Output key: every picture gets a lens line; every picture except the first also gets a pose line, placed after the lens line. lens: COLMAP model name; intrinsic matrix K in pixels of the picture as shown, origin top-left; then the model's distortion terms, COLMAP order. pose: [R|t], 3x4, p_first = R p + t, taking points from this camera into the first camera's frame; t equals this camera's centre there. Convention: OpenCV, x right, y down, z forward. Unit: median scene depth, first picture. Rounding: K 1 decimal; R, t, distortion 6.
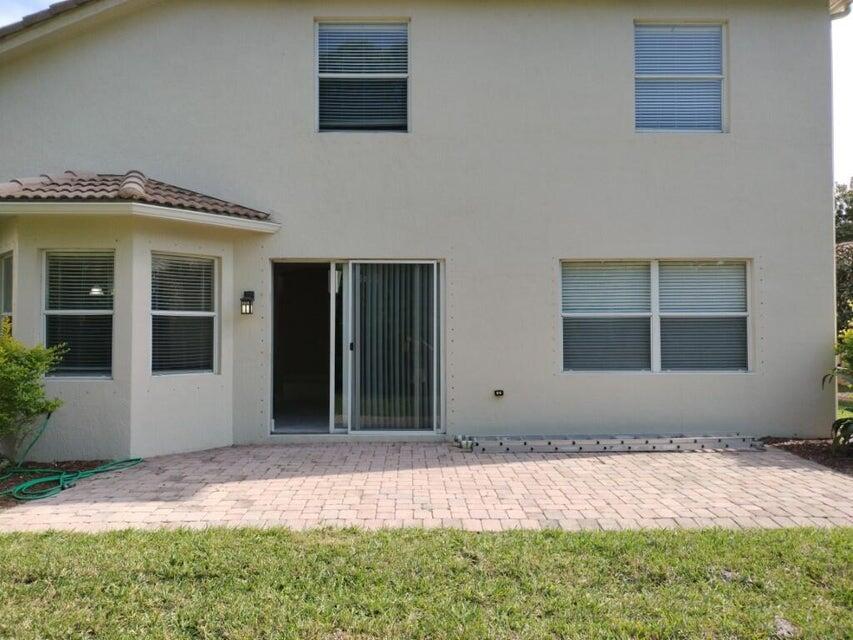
lens RADIAL K [[625.2, 0, 423.8], [0, 625.2, 316.9], [0, 0, 1]] dist [0.031234, -0.040473]
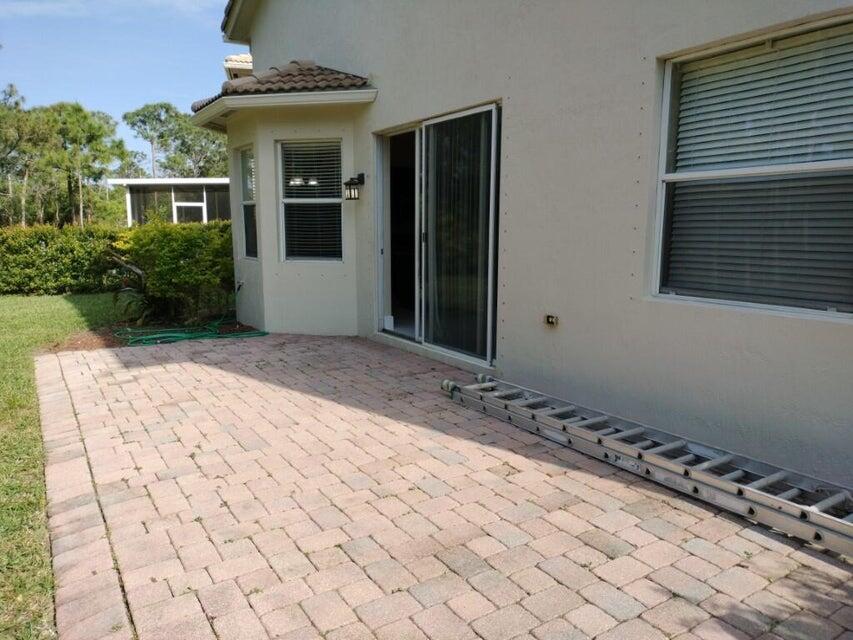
lens RADIAL K [[625.2, 0, 424.6], [0, 625.2, 327.5], [0, 0, 1]] dist [0.031234, -0.040473]
pose [[0.515693, 0.140218, -0.845222, 0.568302], [0.027130, 0.983350, 0.179685, 0.018270], [0.856344, -0.115593, 0.503303, 0.596855]]
